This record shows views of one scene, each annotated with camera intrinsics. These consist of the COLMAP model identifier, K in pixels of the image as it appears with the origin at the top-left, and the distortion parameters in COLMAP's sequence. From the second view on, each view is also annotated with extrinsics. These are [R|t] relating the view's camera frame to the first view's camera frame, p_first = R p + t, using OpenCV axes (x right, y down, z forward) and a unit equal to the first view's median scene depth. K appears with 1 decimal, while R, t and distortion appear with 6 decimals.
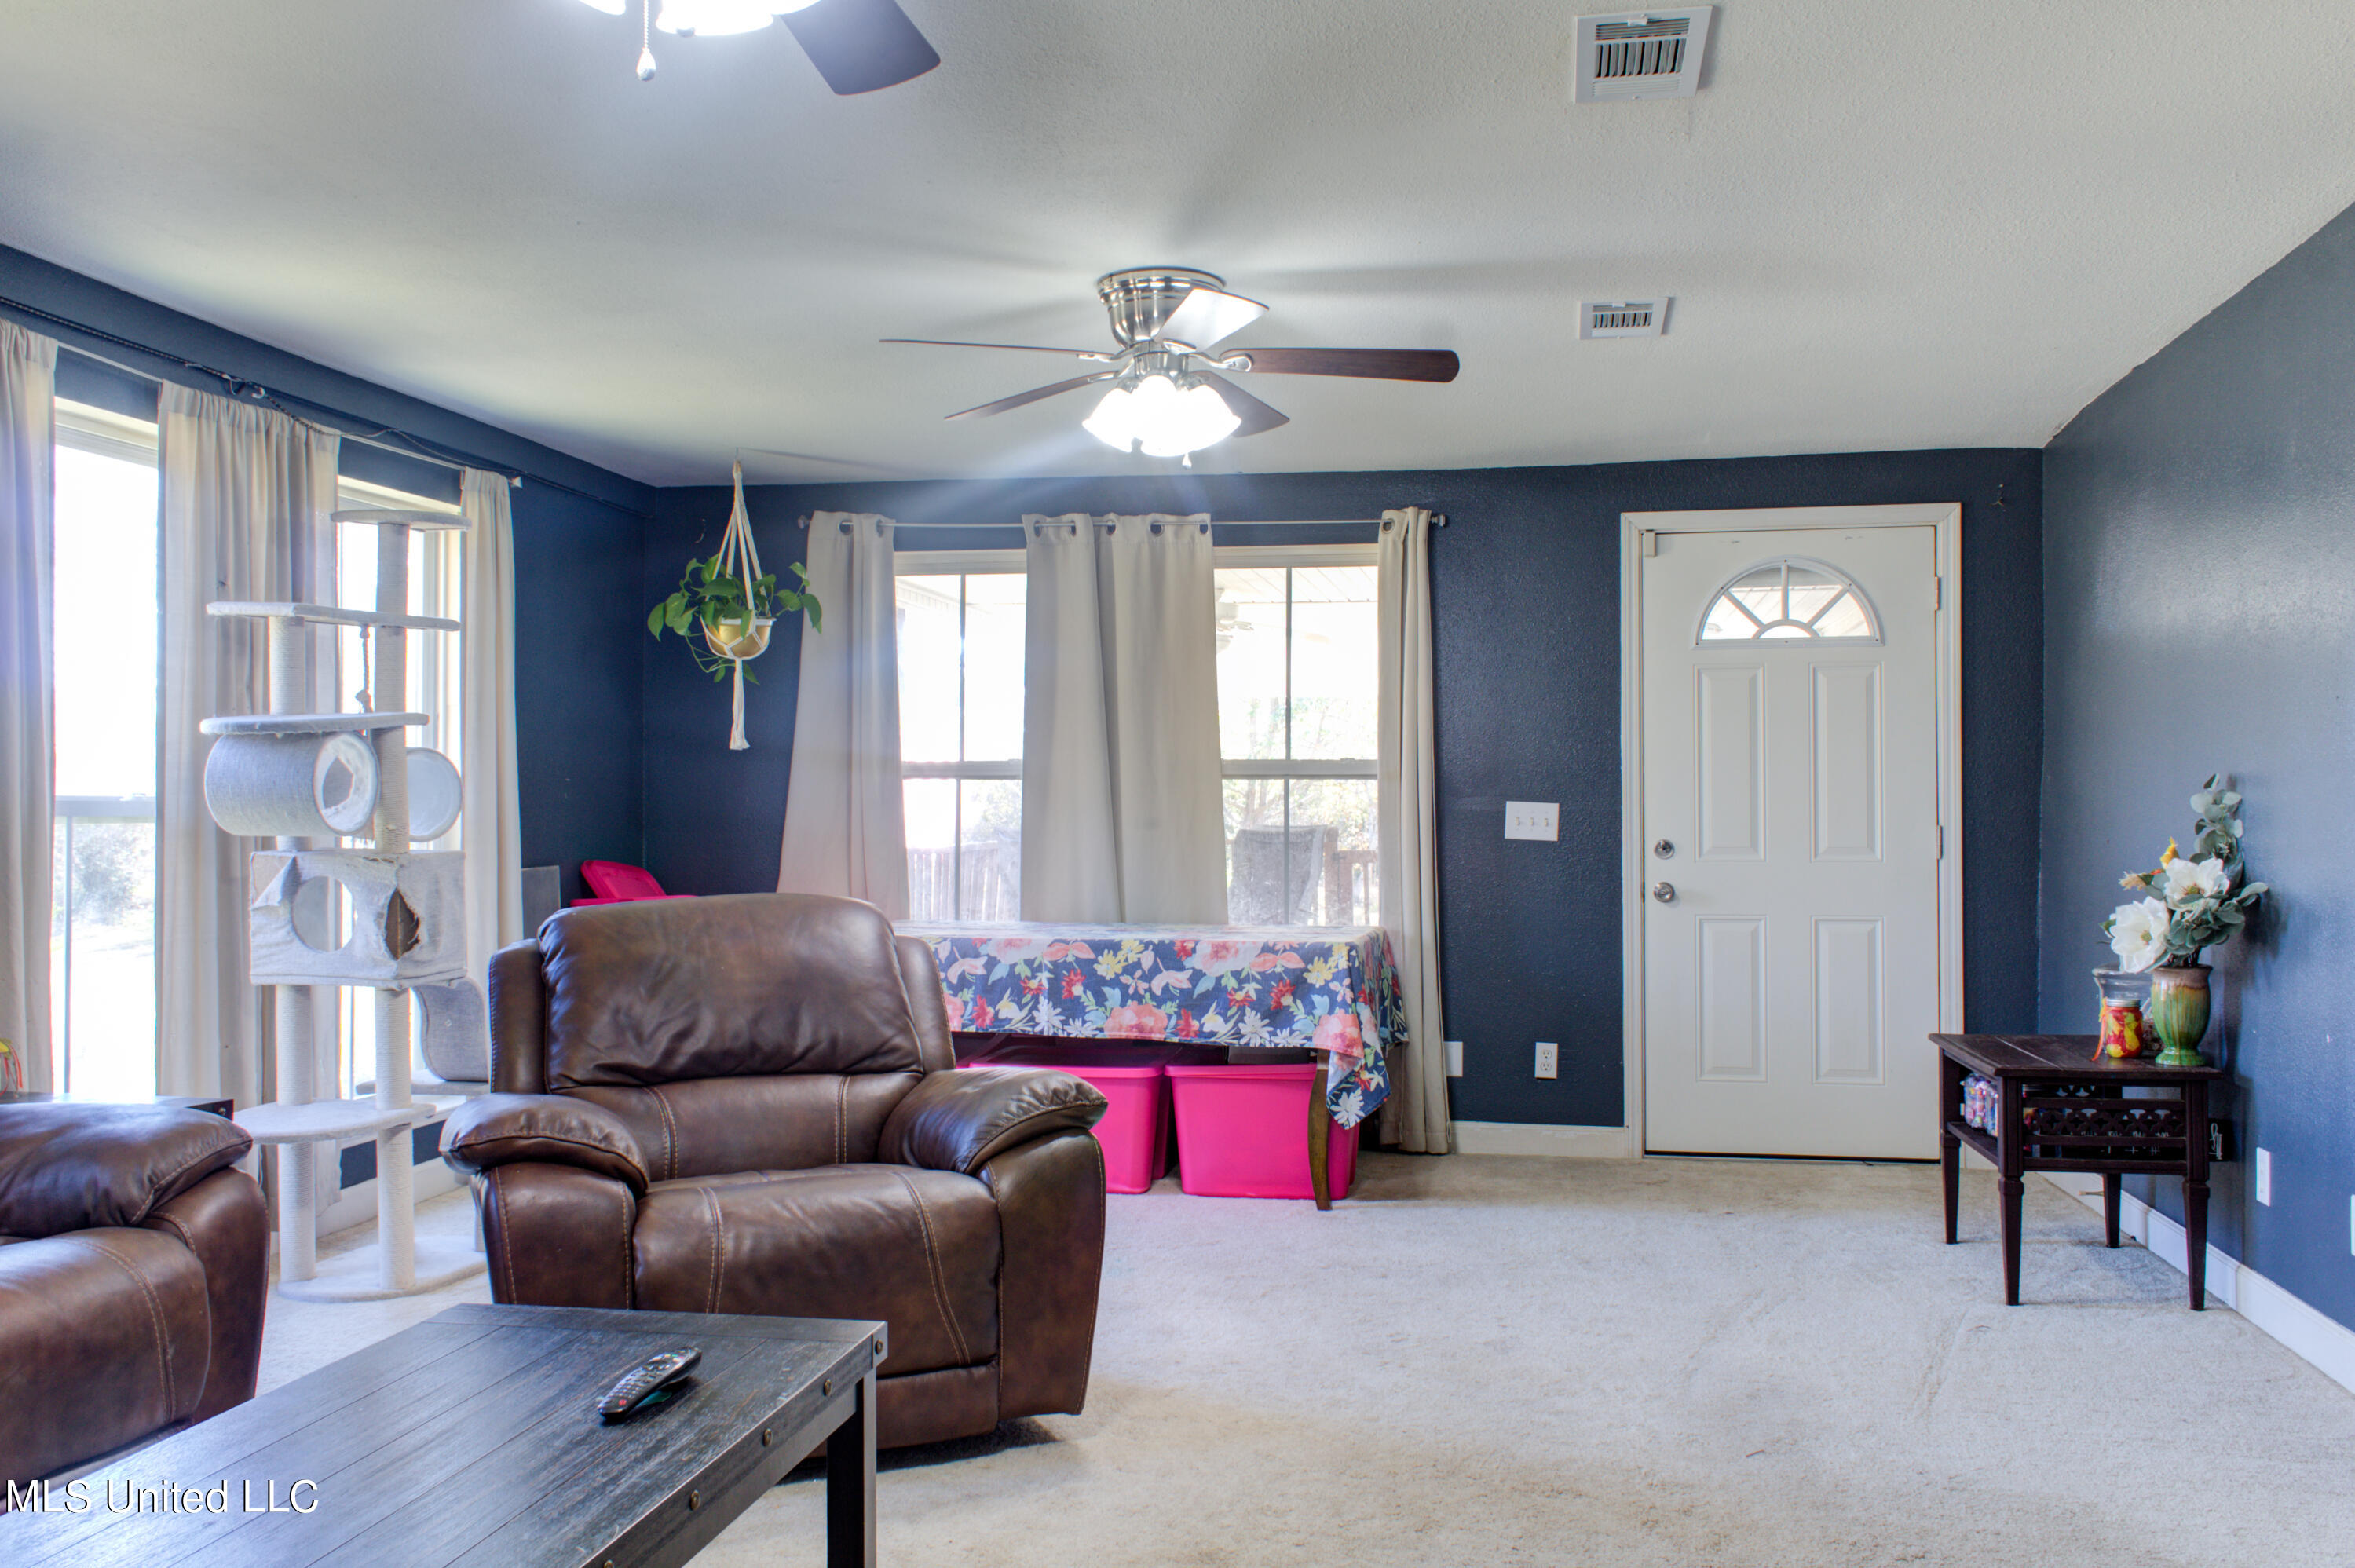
lens RADIAL K [[1964.2, 0, 1174.8], [0, 1964.2, 827.8], [0, 0, 1]] dist [-0.011095, -0.004900]
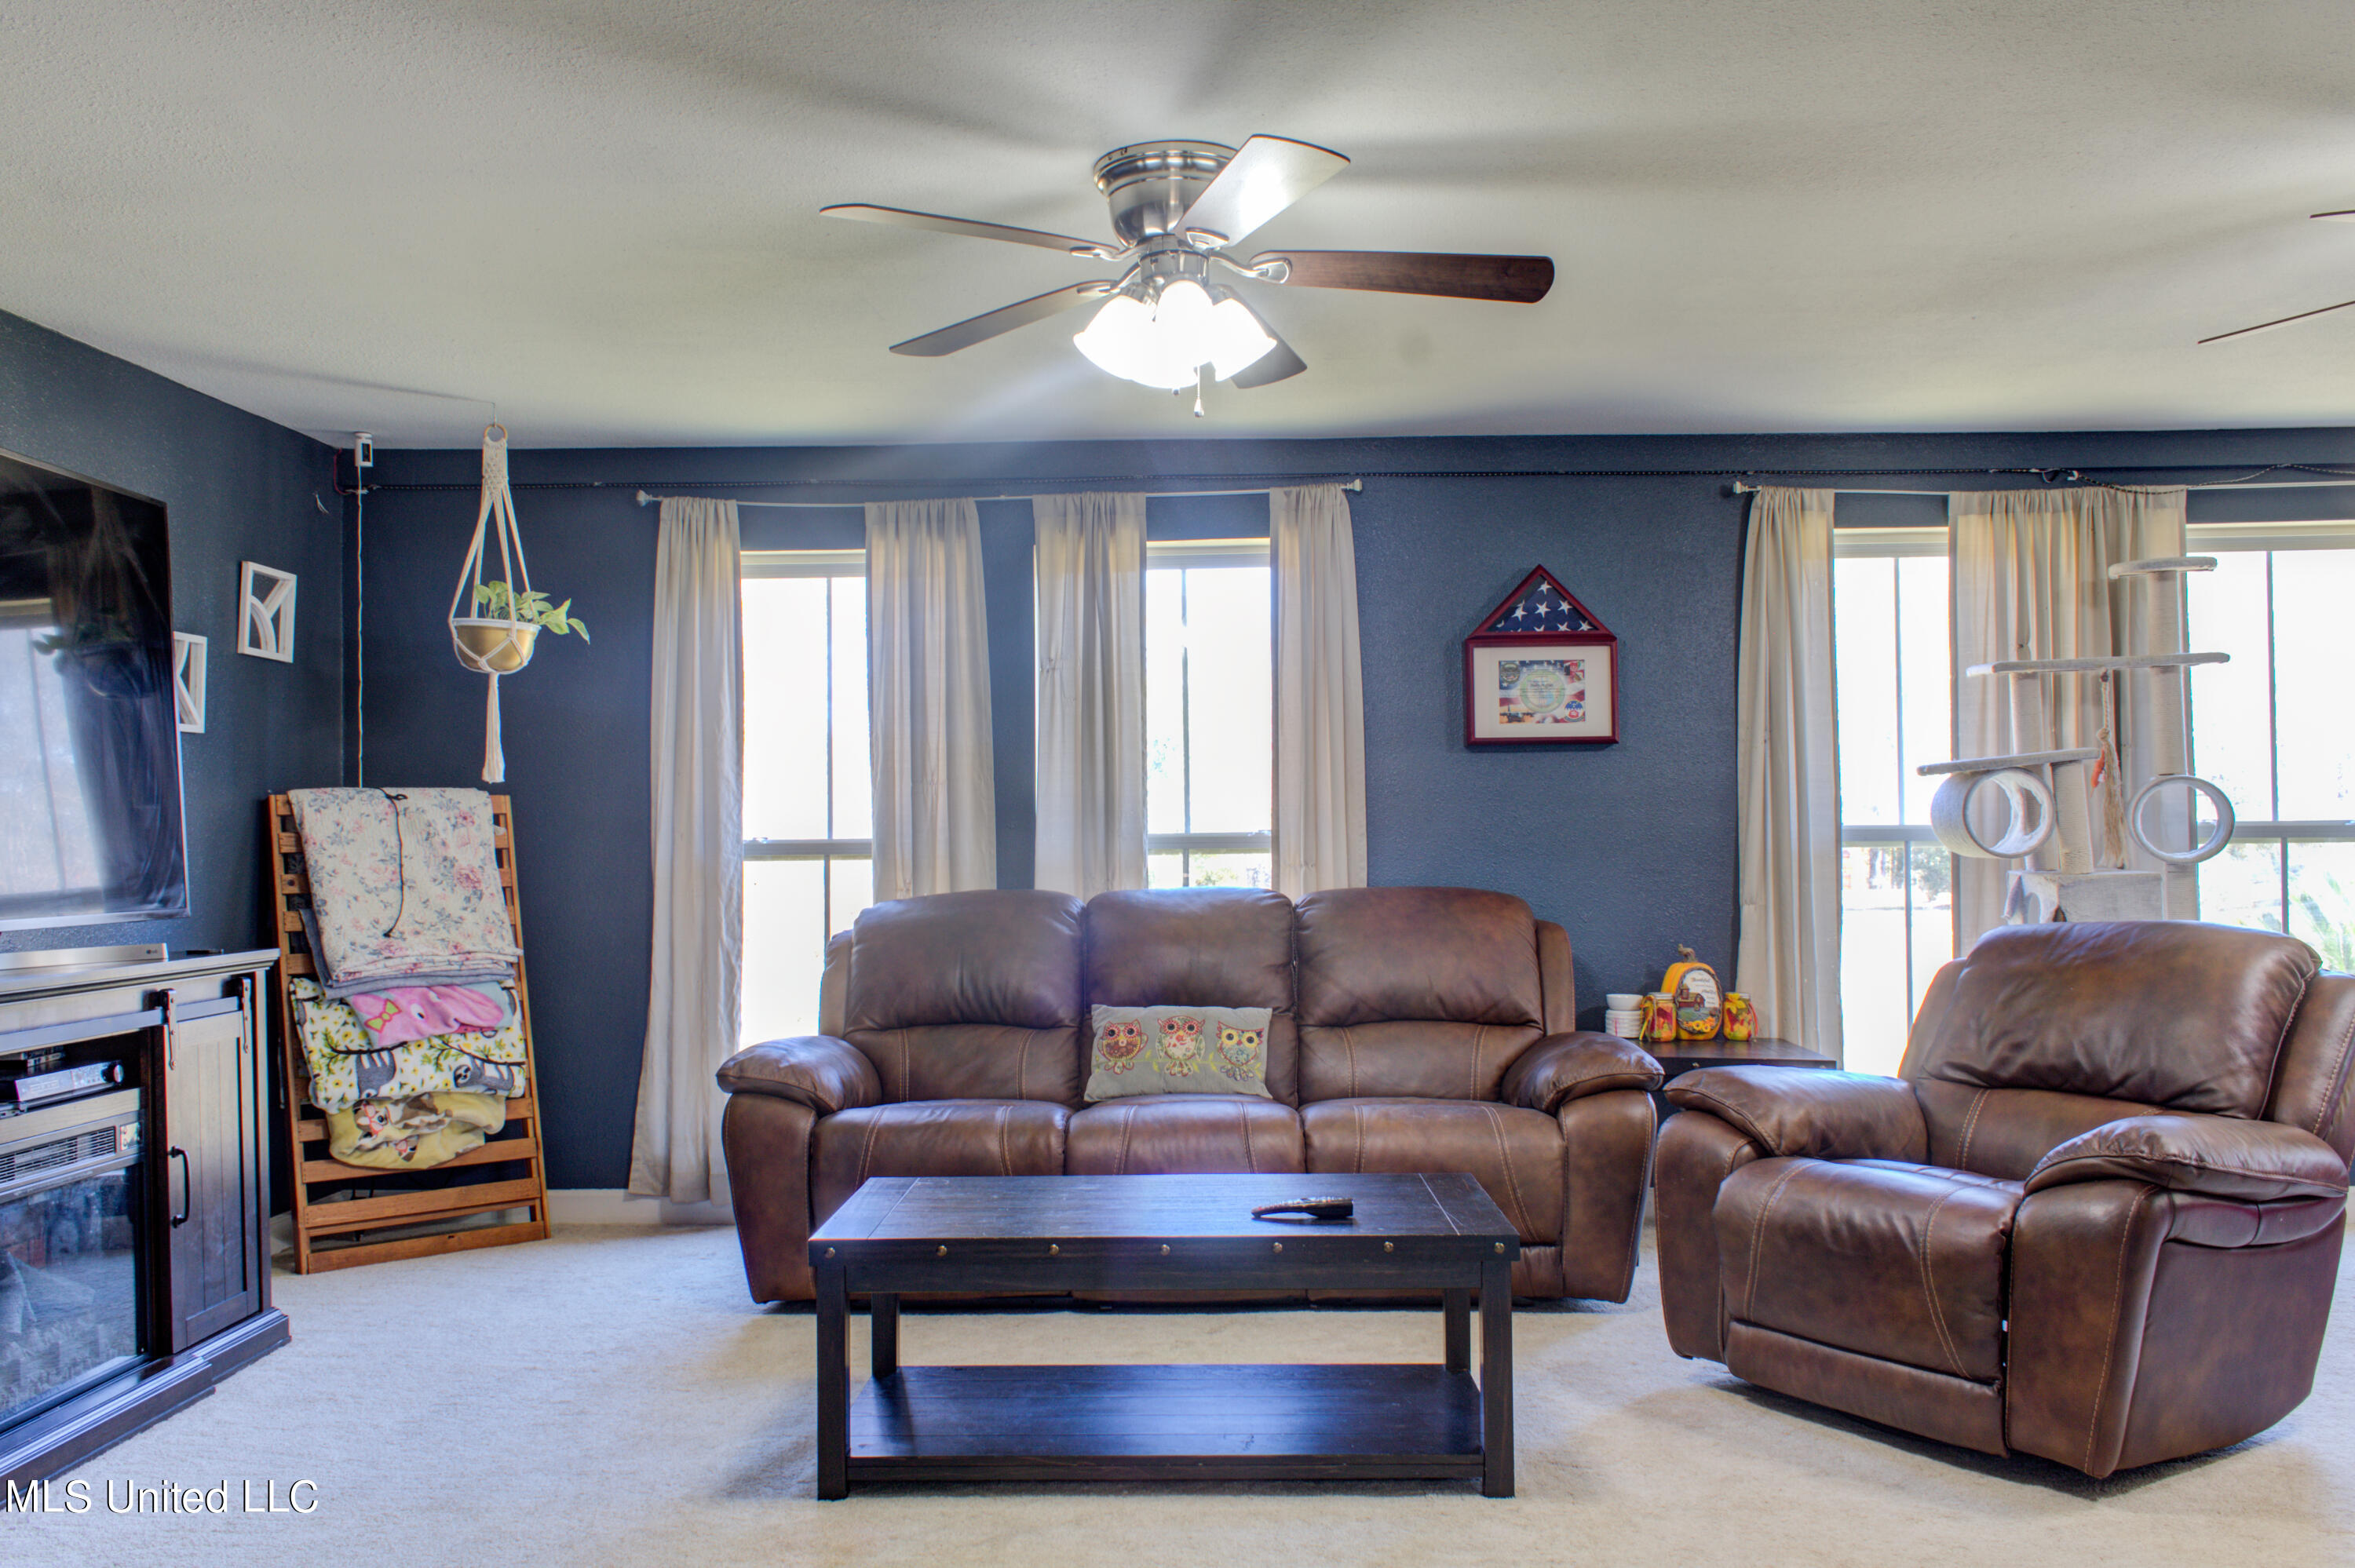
lens RADIAL K [[1896.7, 0, 1160.9], [0, 1896.7, 788.6], [0, 0, 1]] dist [0.003329, -0.004136]
pose [[0.168491, -0.020317, -0.985494, 0.652606], [0.003575, 0.999794, -0.020000, -0.017090], [0.985697, -0.000154, 0.168528, 0.320265]]
